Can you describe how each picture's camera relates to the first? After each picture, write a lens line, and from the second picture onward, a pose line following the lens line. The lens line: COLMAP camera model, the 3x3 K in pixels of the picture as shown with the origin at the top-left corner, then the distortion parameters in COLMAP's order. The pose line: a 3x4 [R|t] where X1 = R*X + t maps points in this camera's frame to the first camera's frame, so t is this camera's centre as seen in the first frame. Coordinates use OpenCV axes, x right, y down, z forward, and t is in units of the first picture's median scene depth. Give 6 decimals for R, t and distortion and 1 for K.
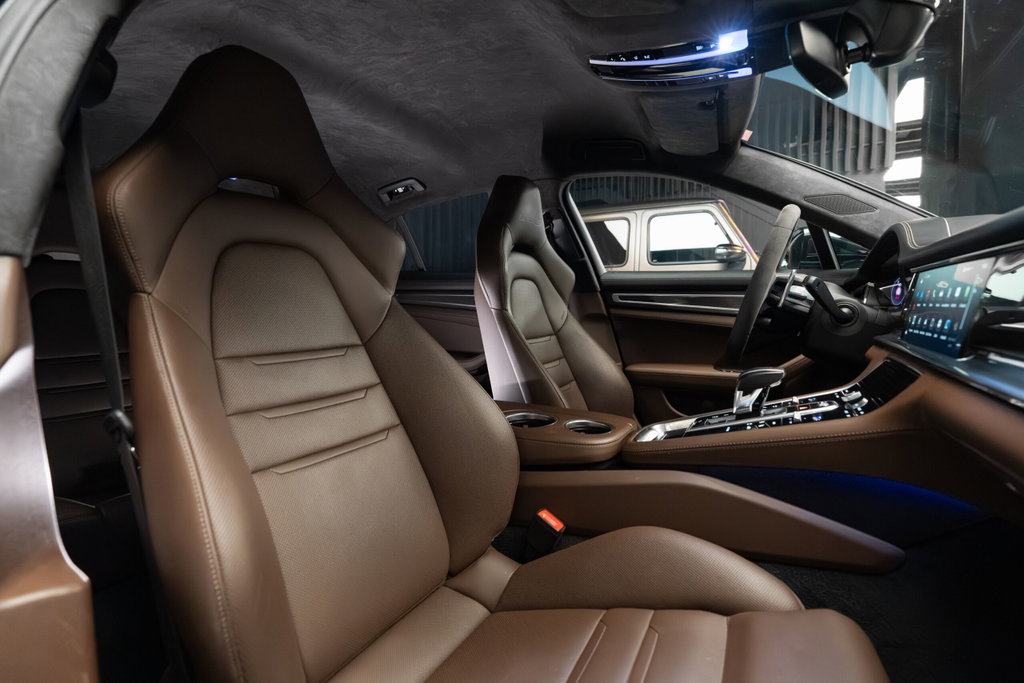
lens RADIAL K [[444.8, 0, 515.6], [0, 444.8, 331.5], [0, 0, 1]] dist [-0.009191, -0.000046]
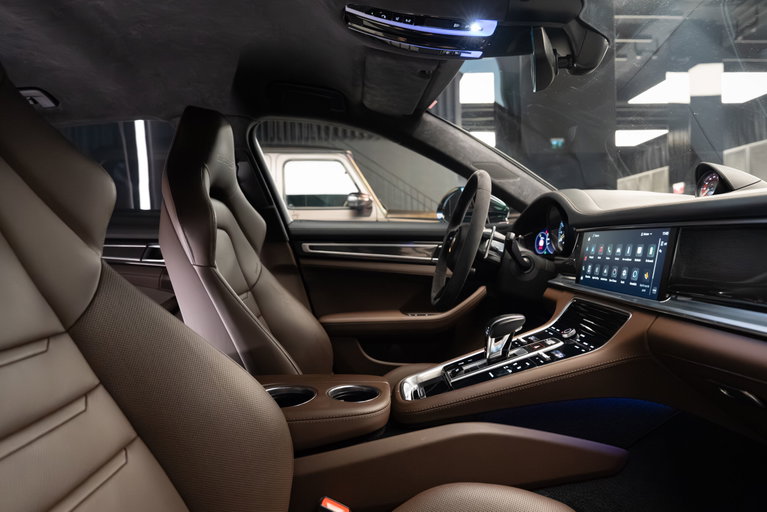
lens RADIAL K [[455.6, 0, 386.7], [0, 455.6, 256.8], [0, 0, 1]] dist [-0.014101, 0.008080]
pose [[0.853104, -0.021125, 0.521313, -0.241715], [0.041327, 0.998777, -0.027156, -0.038437], [-0.520102, 0.044712, 0.852933, 0.122778]]
